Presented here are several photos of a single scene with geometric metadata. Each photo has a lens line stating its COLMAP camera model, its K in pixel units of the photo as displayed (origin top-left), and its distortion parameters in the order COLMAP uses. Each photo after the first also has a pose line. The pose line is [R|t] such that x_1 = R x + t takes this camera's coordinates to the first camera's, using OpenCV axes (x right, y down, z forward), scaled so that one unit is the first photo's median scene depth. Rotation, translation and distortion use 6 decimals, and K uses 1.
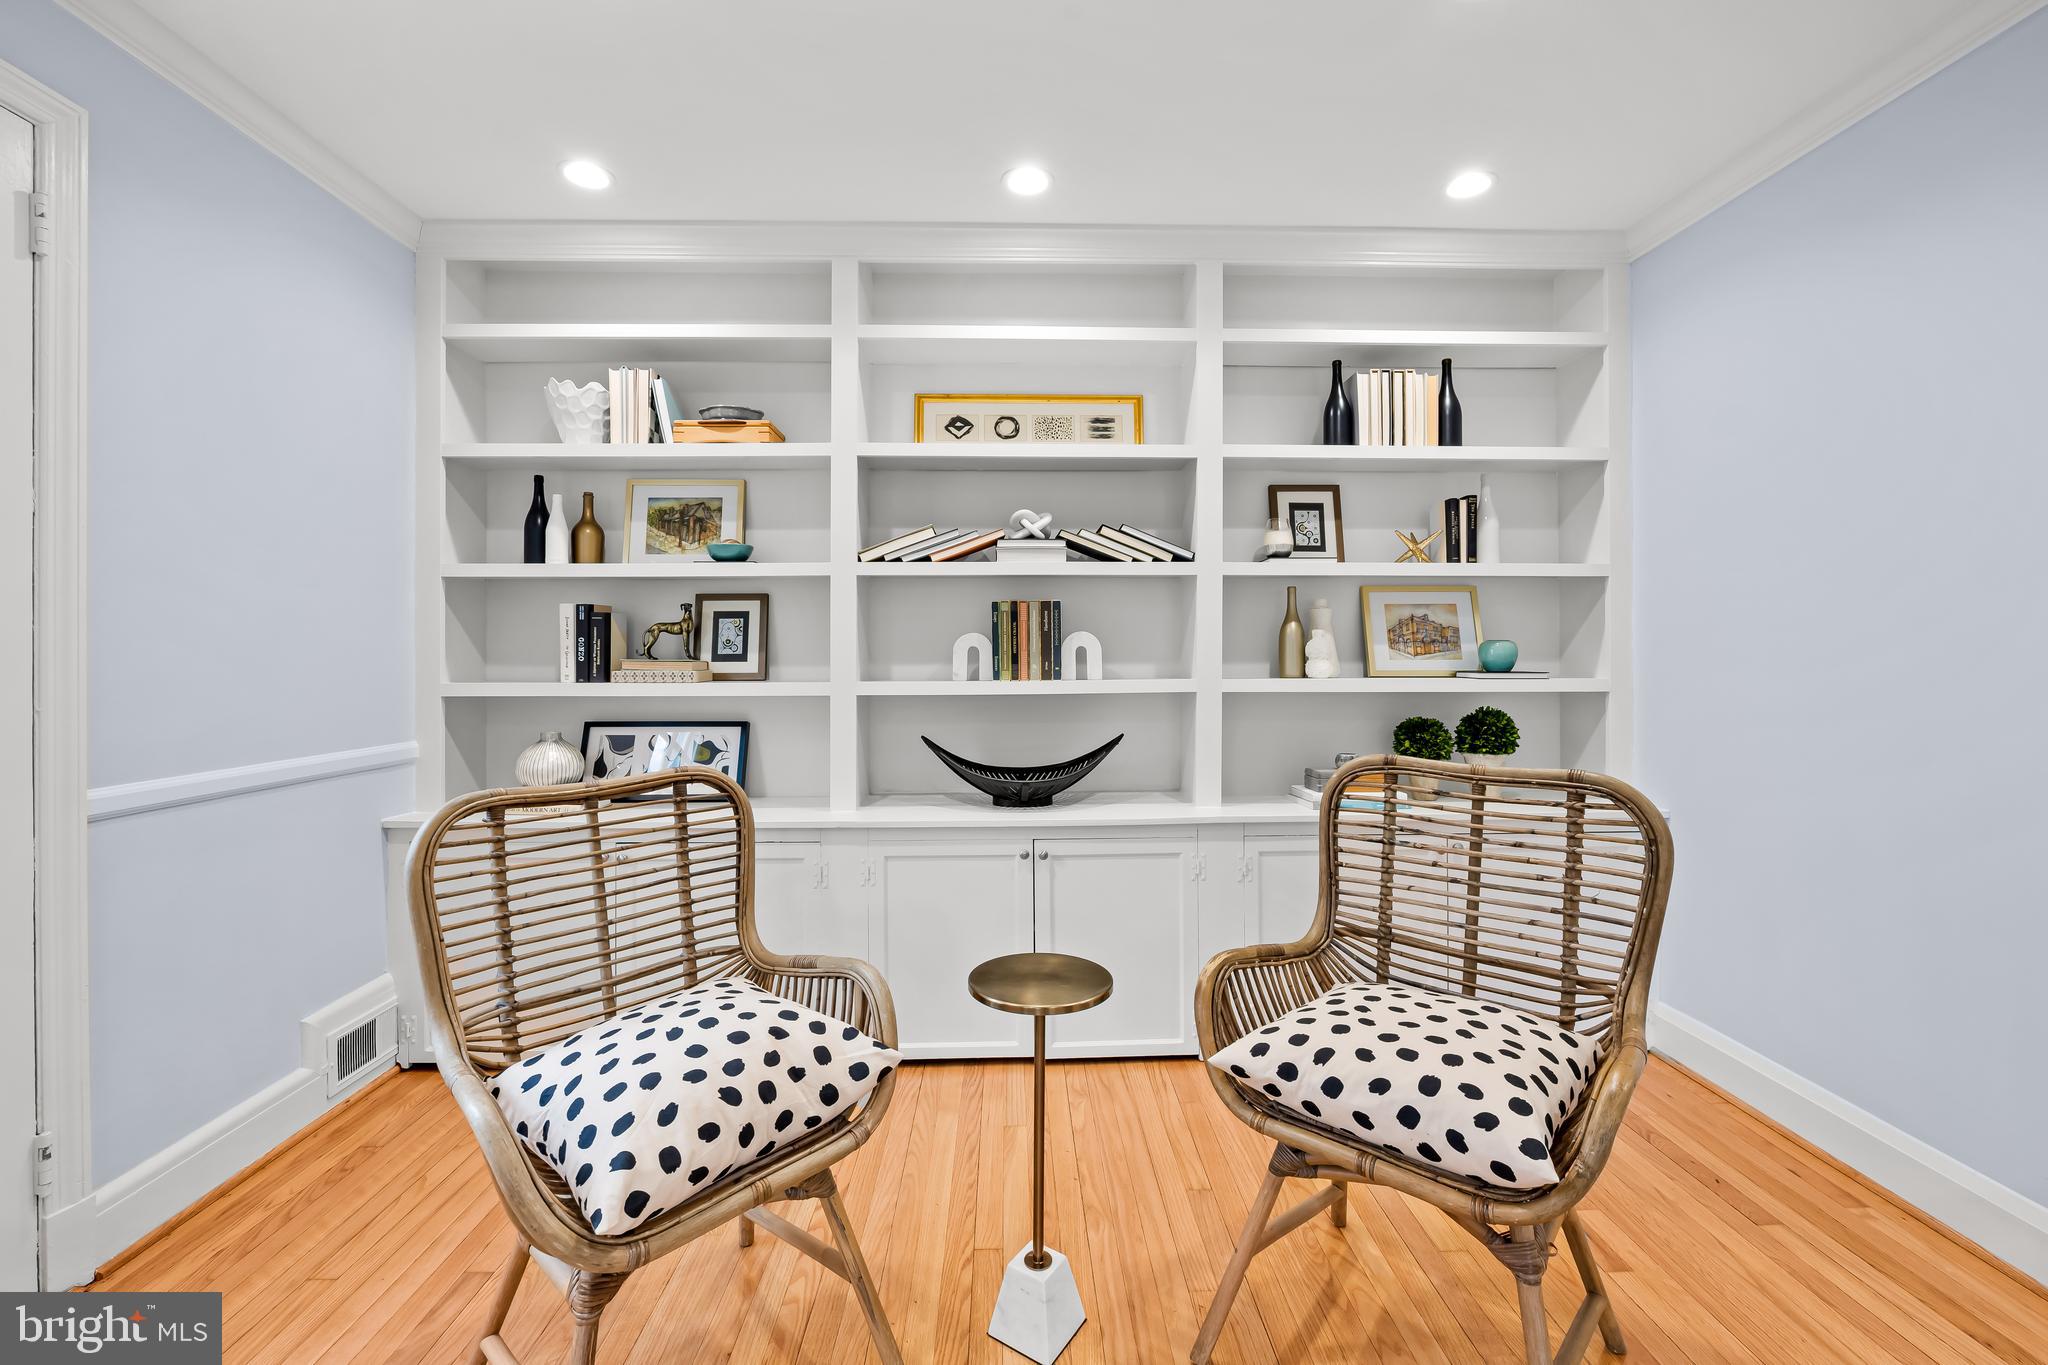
lens RADIAL K [[830.9, 0, 1026.3], [0, 830.9, 662.2], [0, 0, 1]] dist [-0.006577, 0.000592]
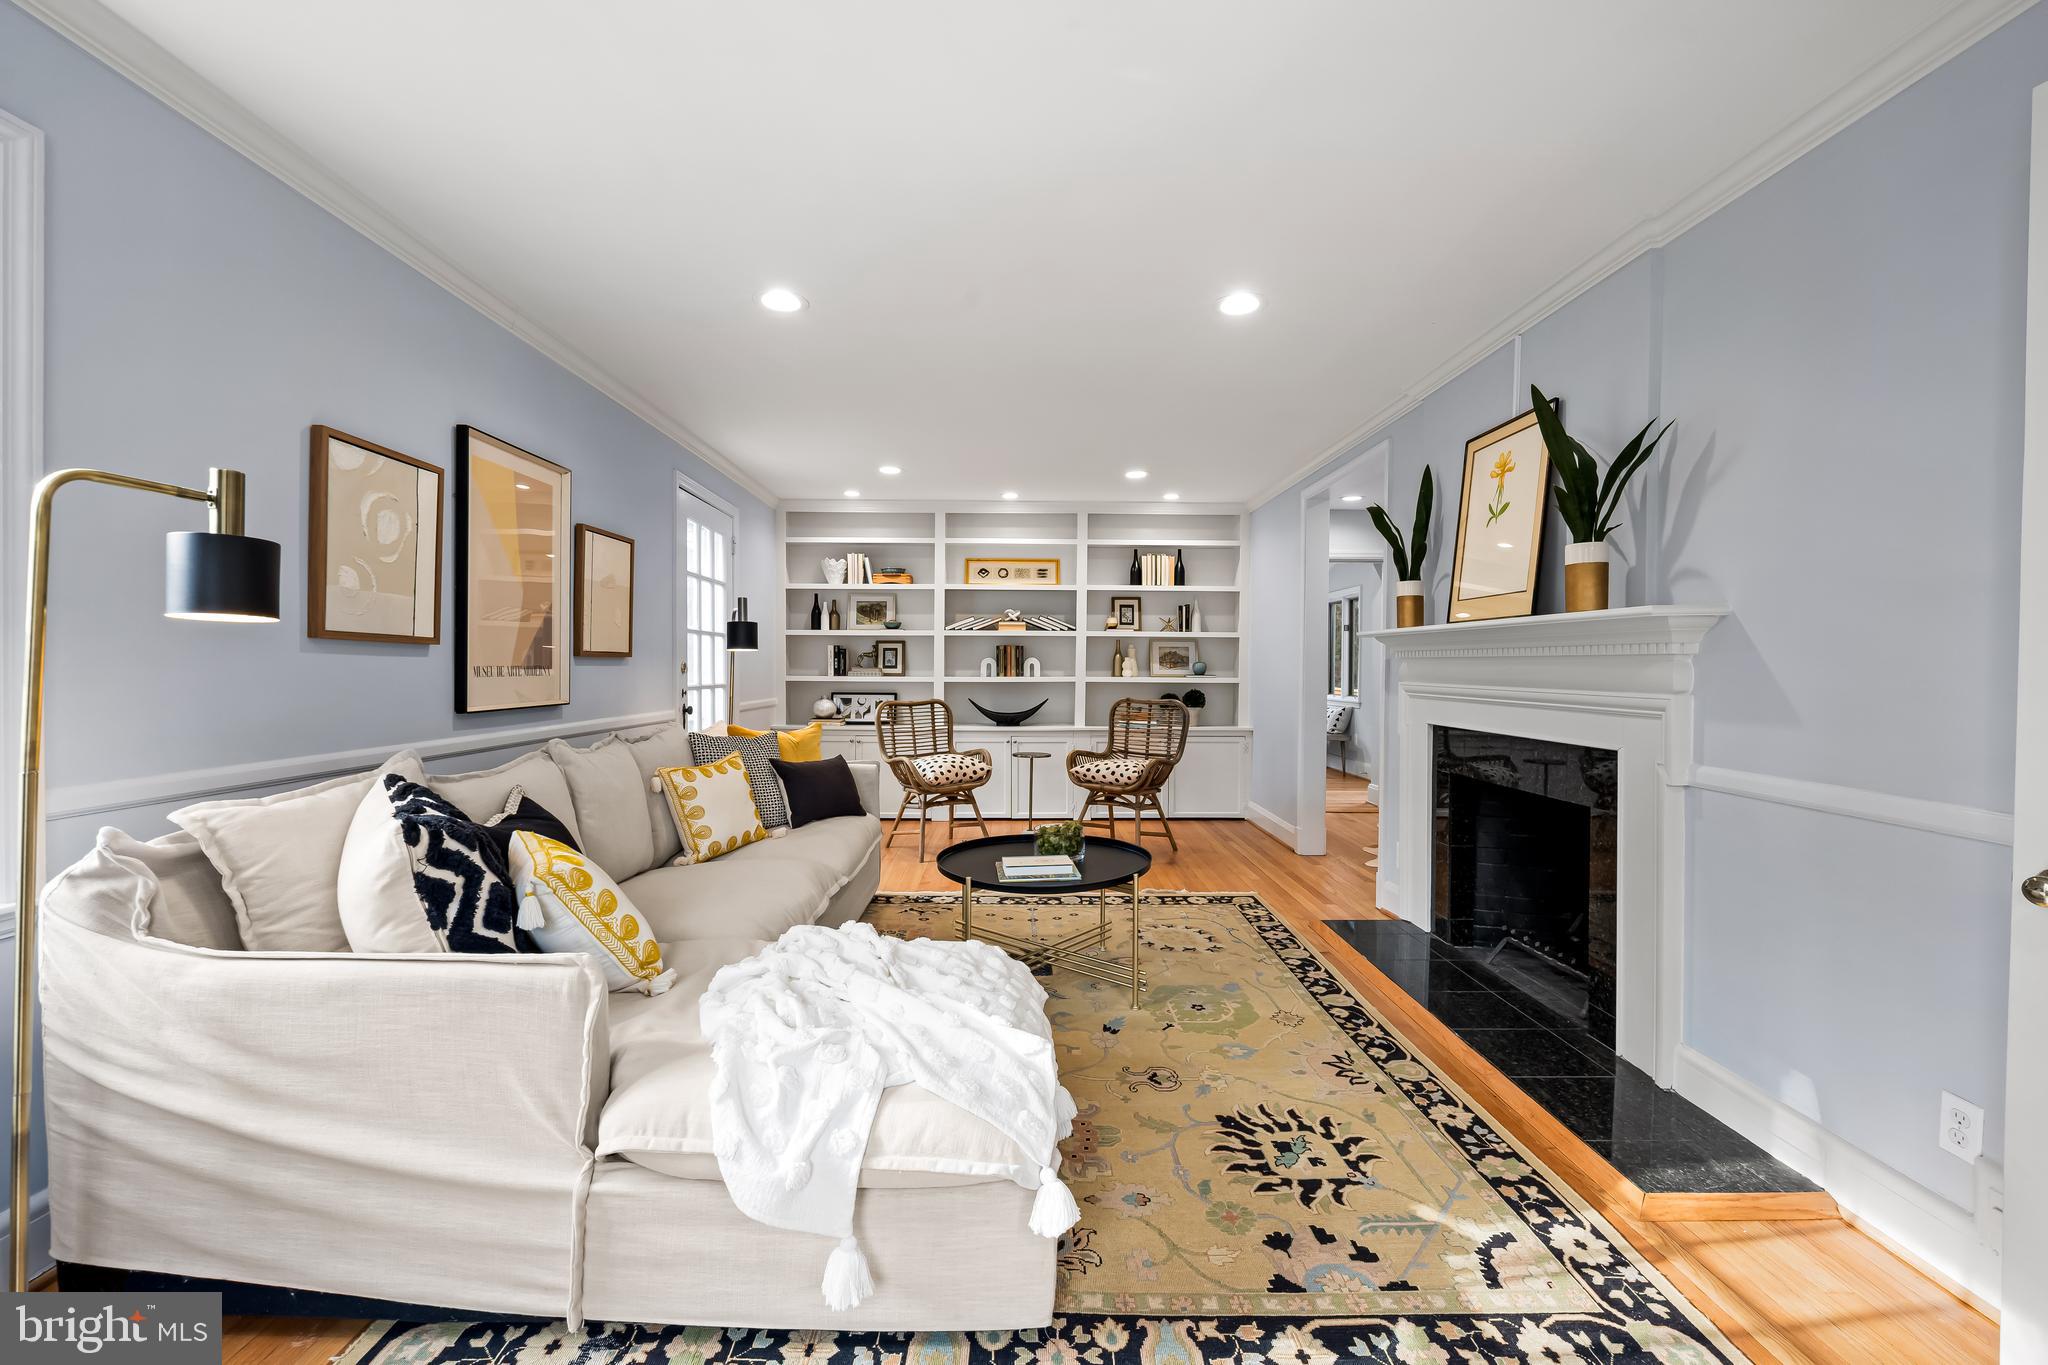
lens RADIAL K [[825.8, 0, 1024.9], [0, 825.8, 675.2], [0, 0, 1]] dist [-0.008491, 0.000204]
pose [[0.999933, 0.007810, -0.008575, 0.066765], [-0.007722, 0.999918, 0.010241, -0.009251], [0.008654, -0.010174, 0.999911, -1.499326]]
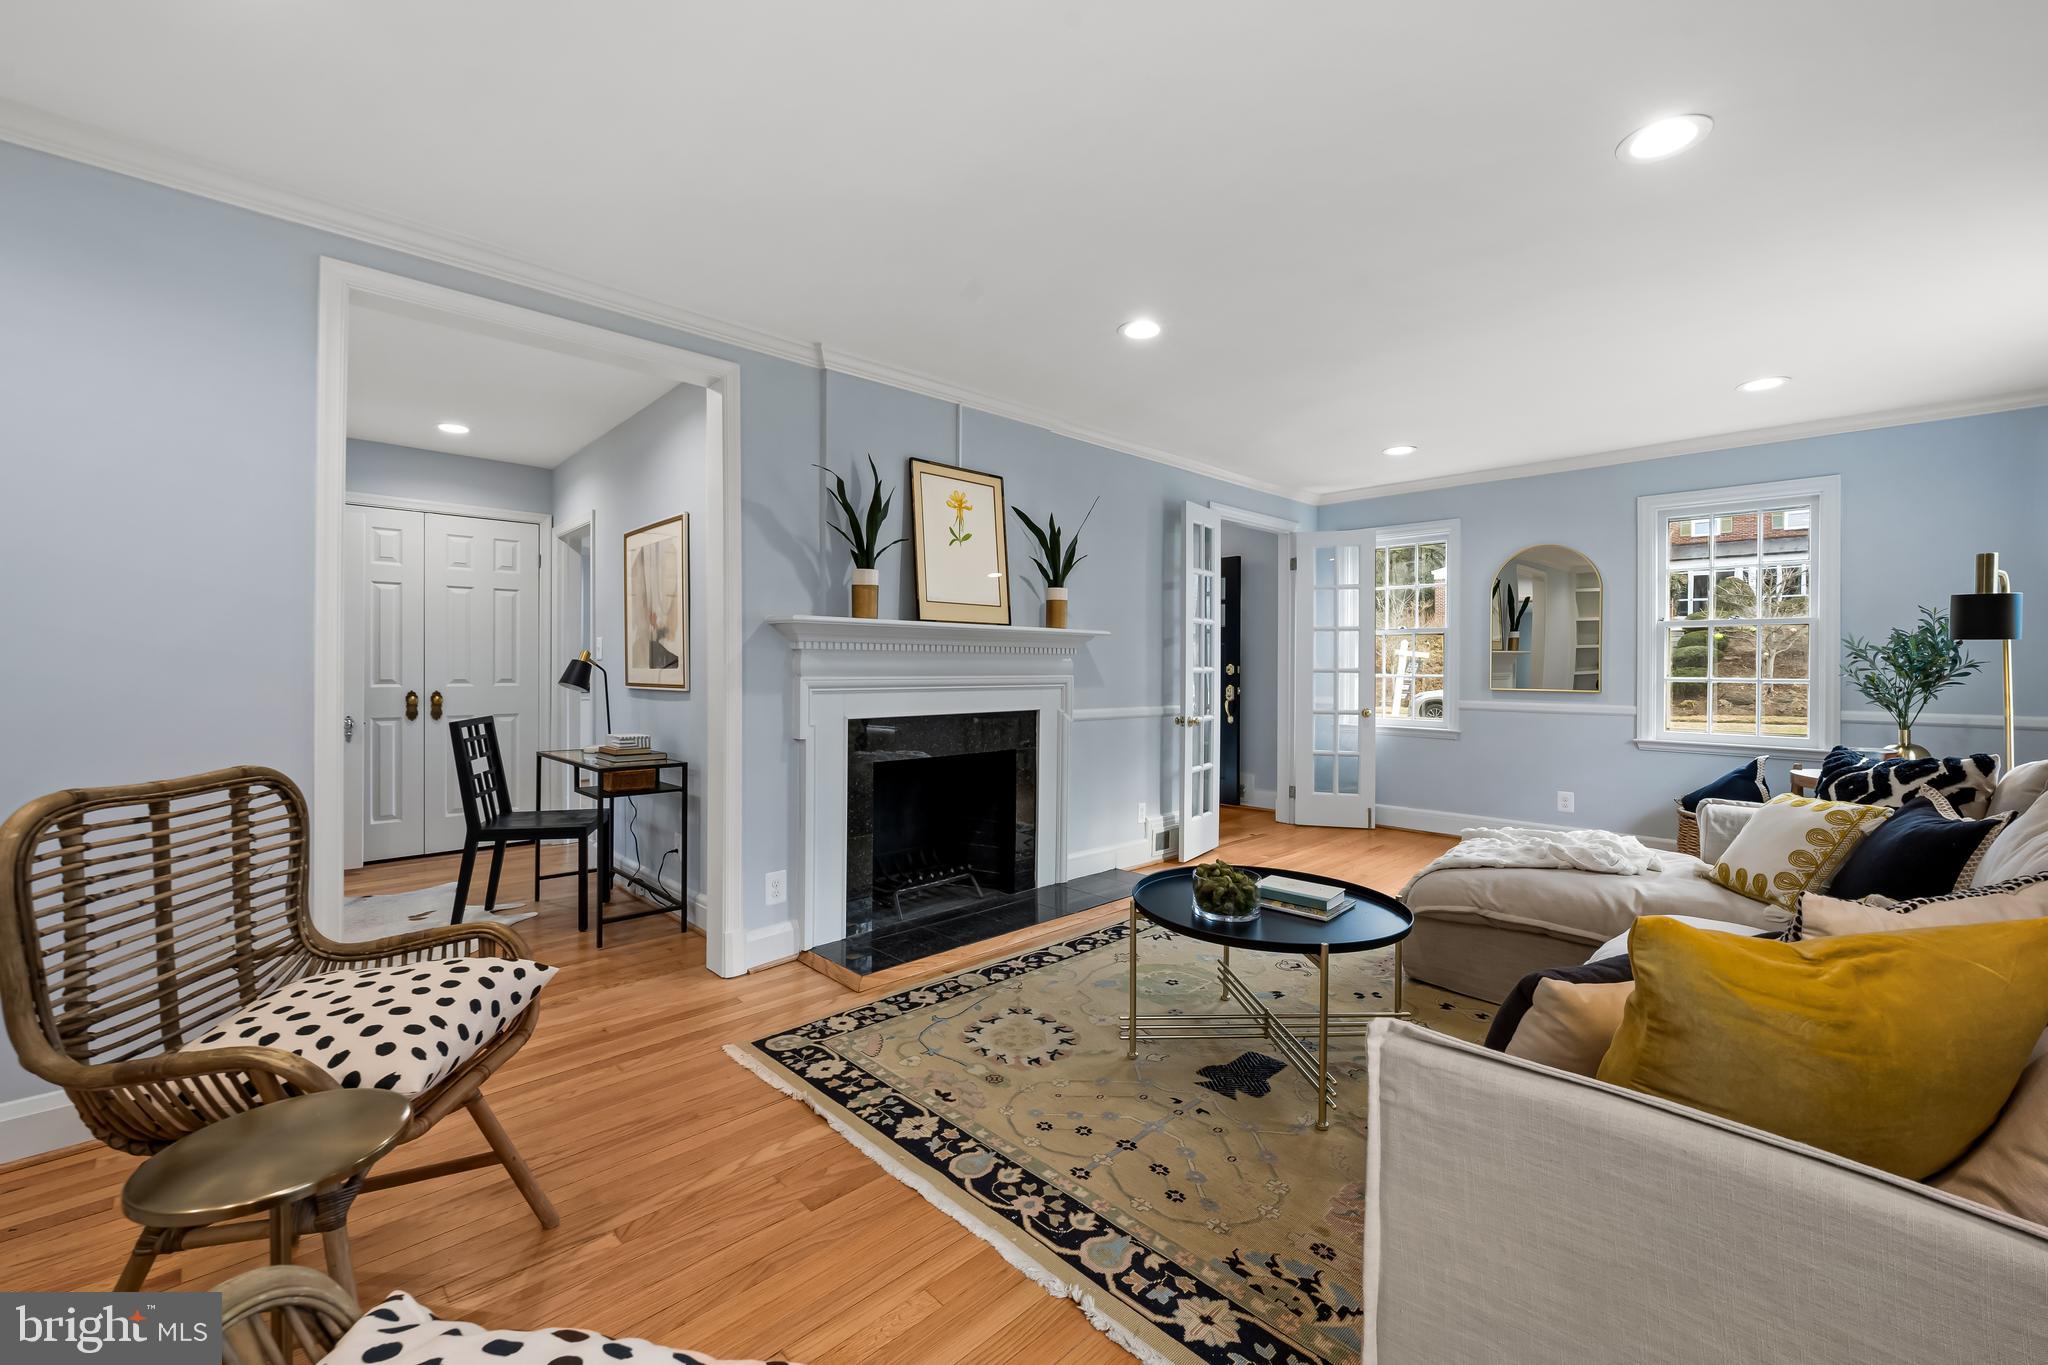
lens RADIAL K [[830.9, 0, 1026.3], [0, 830.9, 662.2], [0, 0, 1]] dist [-0.006577, 0.000592]
pose [[-0.680782, 0.000260, 0.732486, -0.430012], [-0.001808, 0.999996, -0.002035, -0.008045], [-0.732484, -0.002710, -0.680779, 0.553042]]
